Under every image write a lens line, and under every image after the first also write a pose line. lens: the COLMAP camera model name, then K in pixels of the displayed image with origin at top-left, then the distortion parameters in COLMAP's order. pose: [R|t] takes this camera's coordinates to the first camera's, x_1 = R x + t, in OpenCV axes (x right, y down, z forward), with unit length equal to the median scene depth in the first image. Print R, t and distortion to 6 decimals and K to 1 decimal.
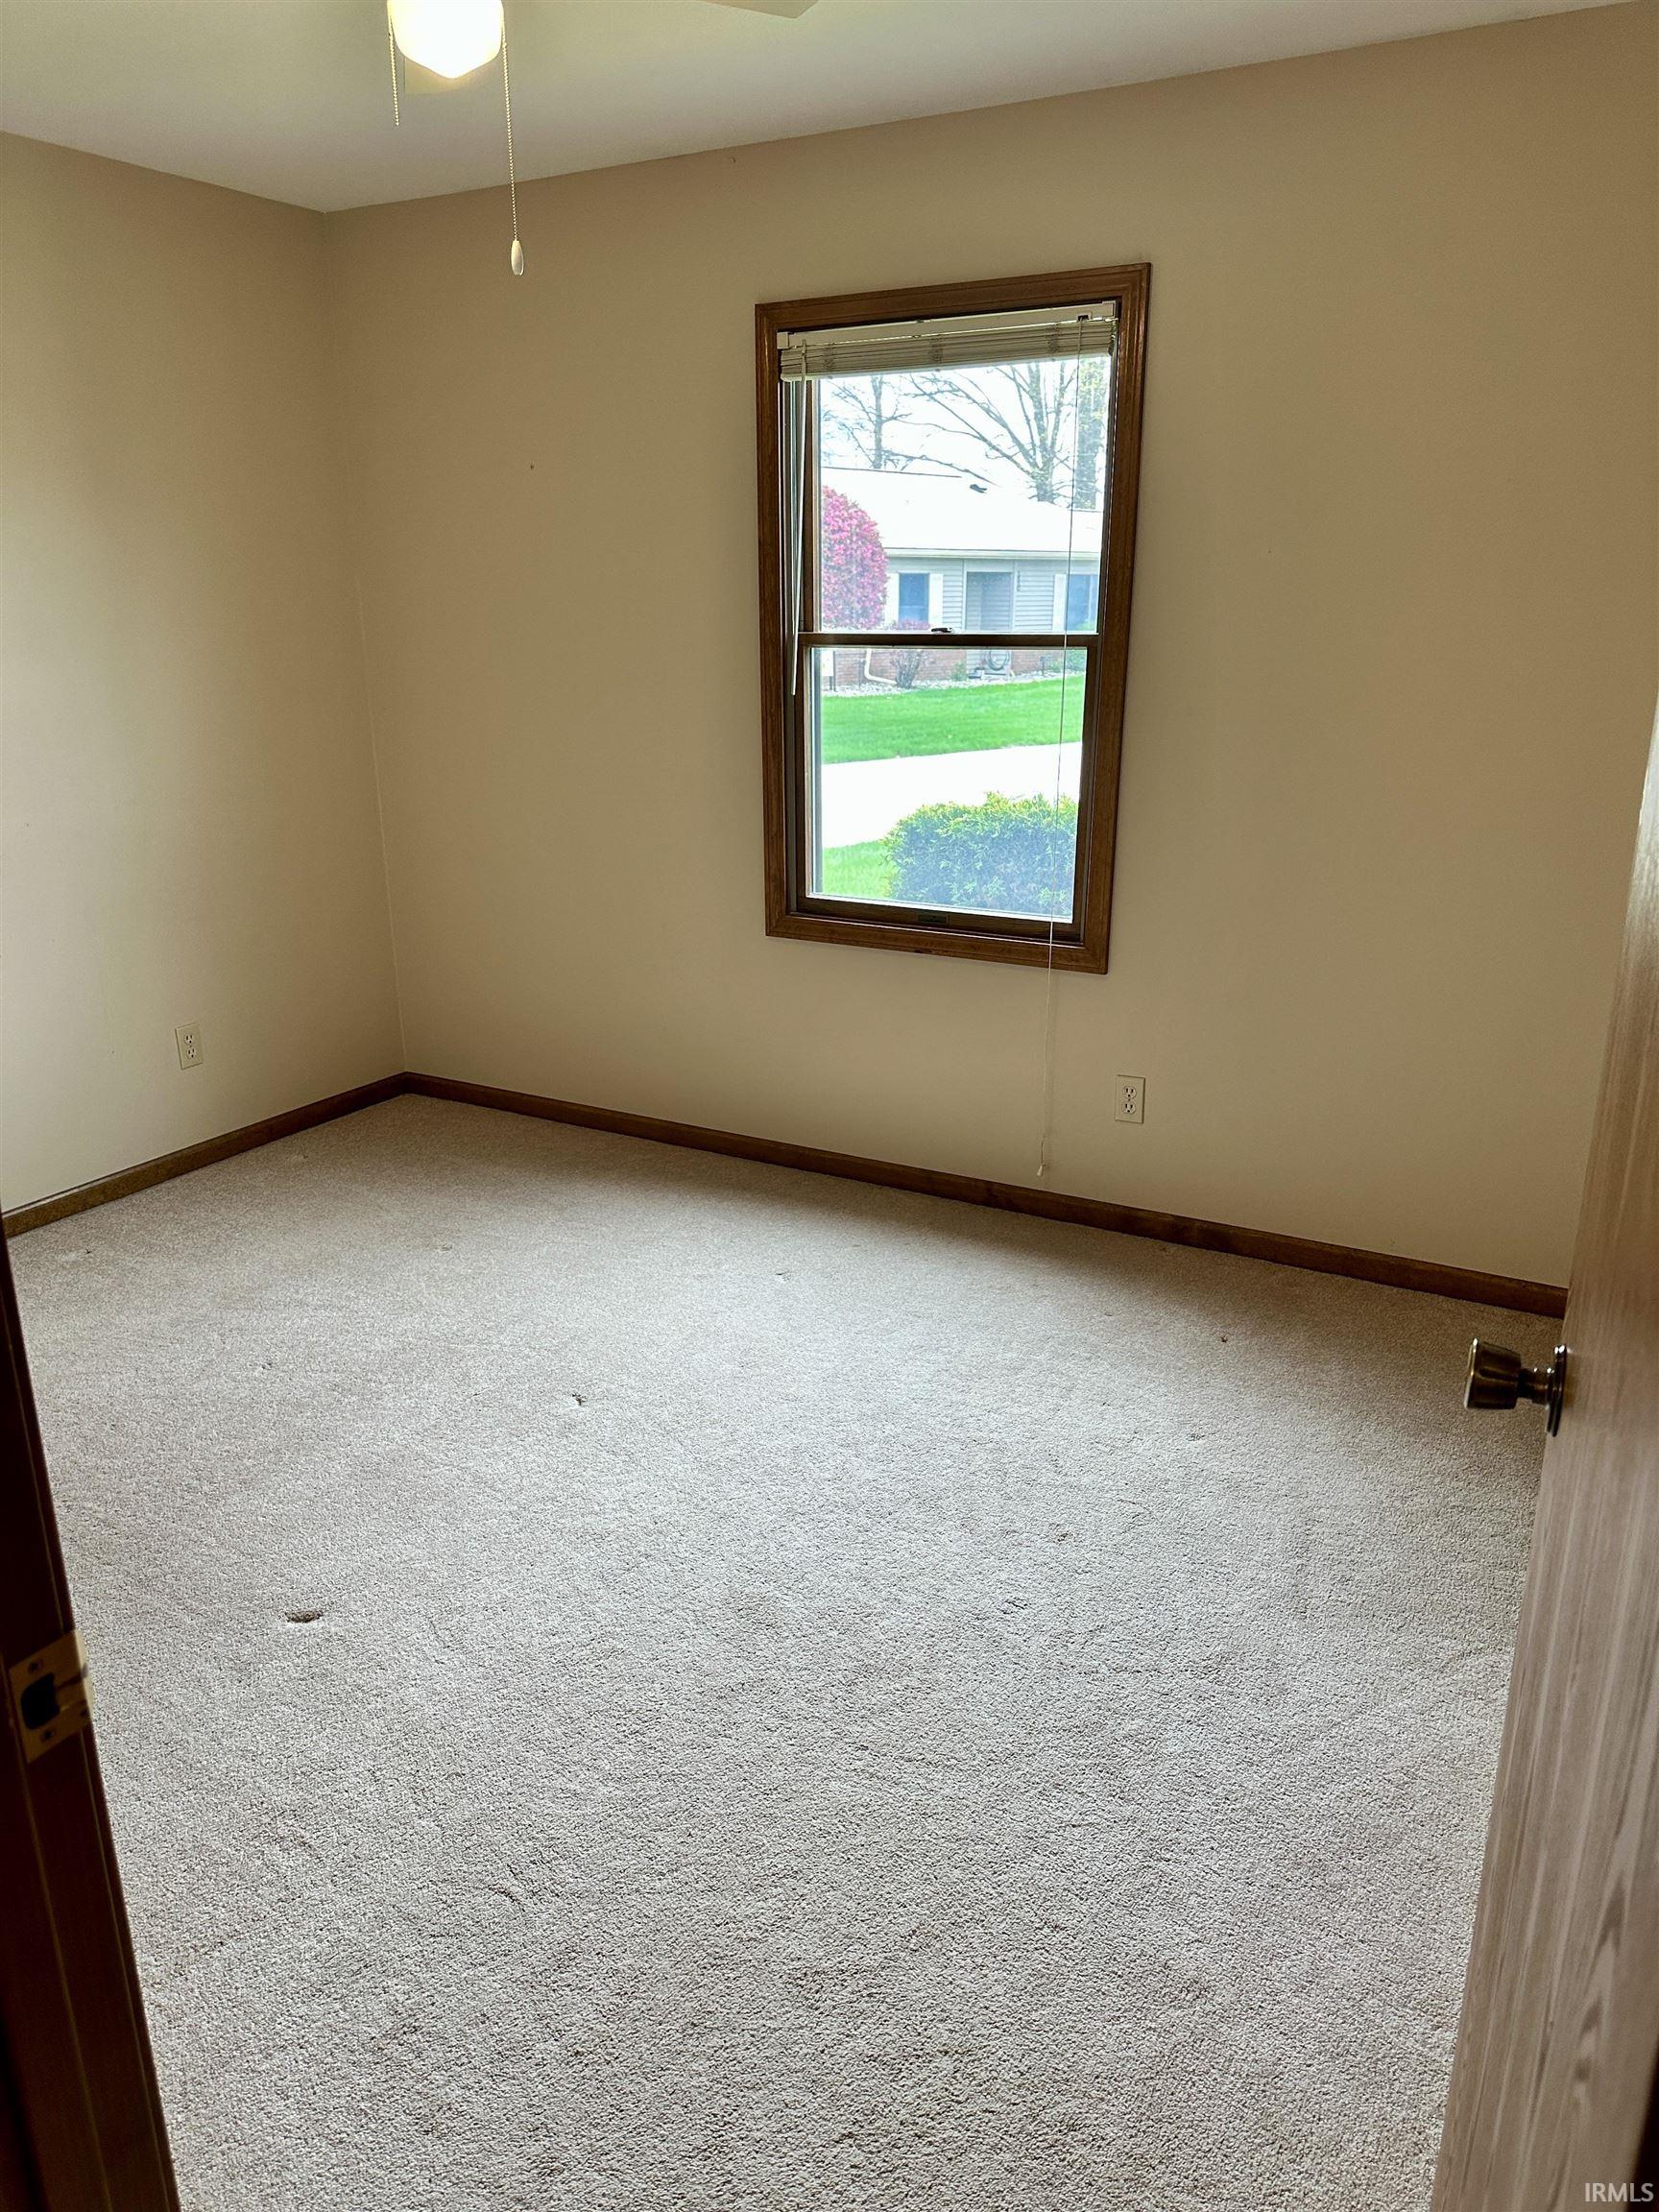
lens RADIAL K [[1564.5, 0, 836.0], [0, 1564.5, 1113.3], [0, 0, 1]] dist [-0.002926, -0.004050]
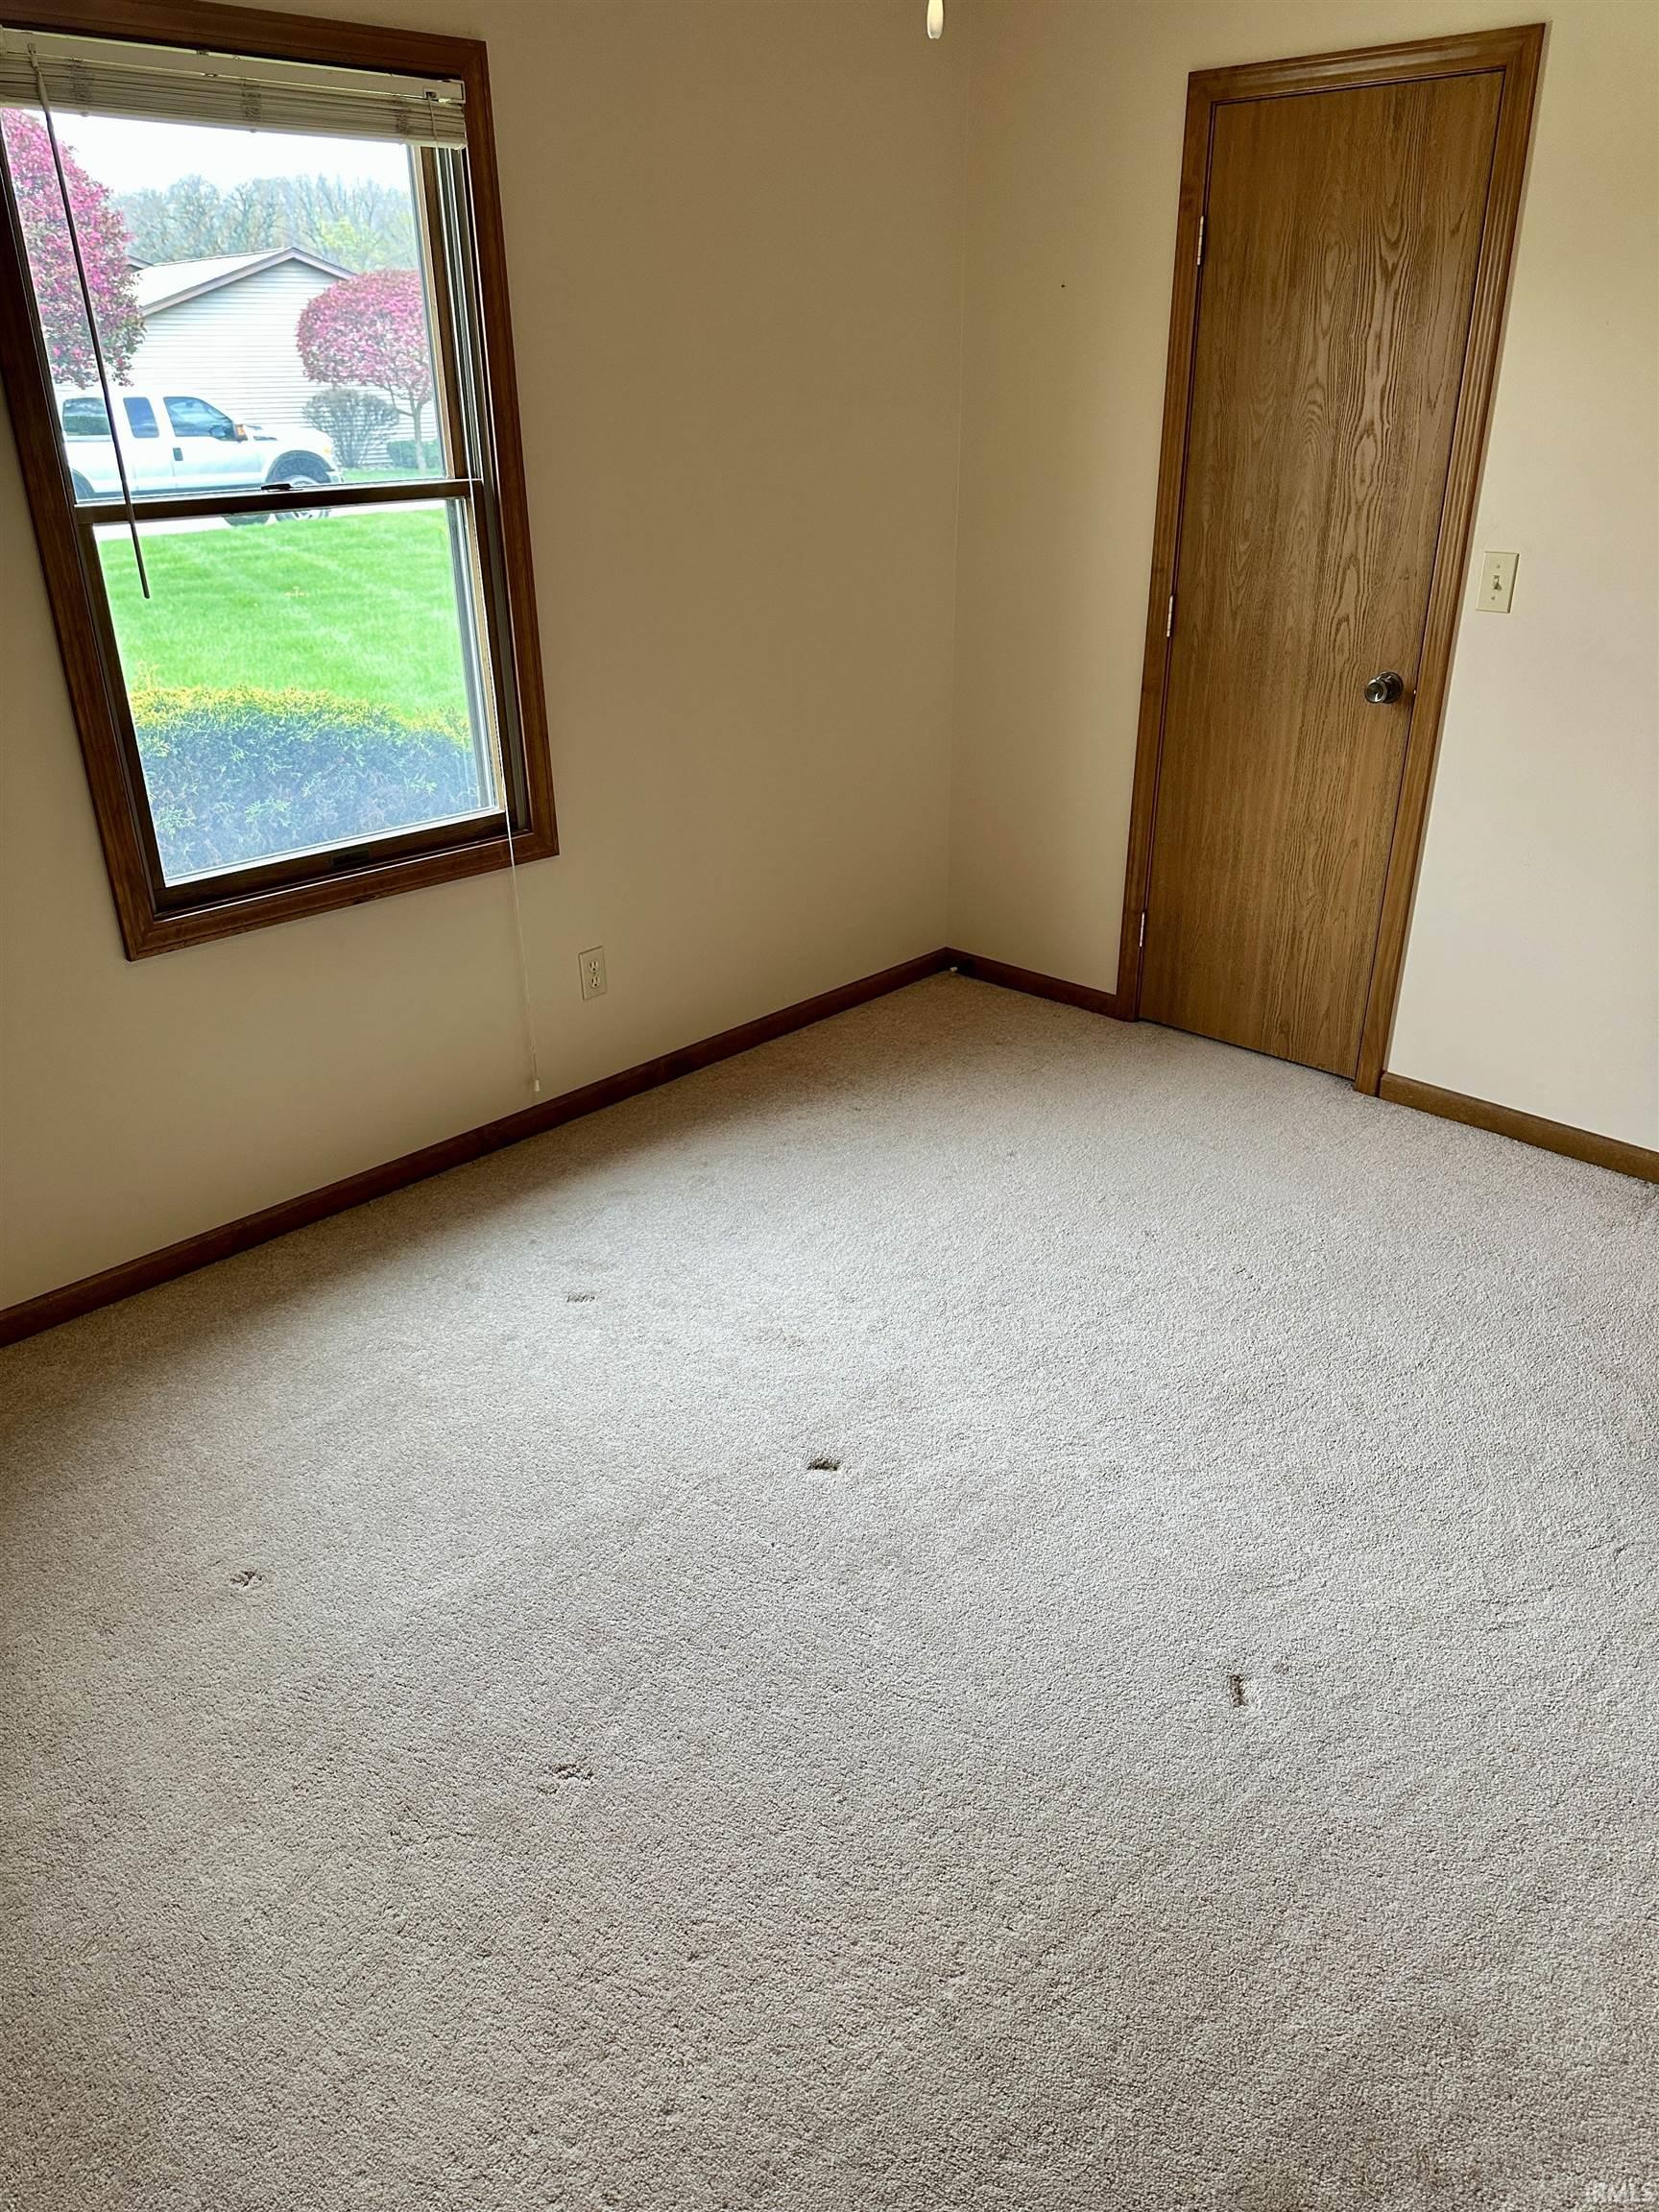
lens RADIAL K [[1564.5, 0, 836.0], [0, 1564.5, 1113.3], [0, 0, 1]] dist [-0.002926, -0.004050]
pose [[0.257164, -0.407039, 0.876462, -0.663456], [0.324239, 0.890734, 0.318531, -0.192377], [-0.910349, 0.202268, 0.361042, 0.539536]]
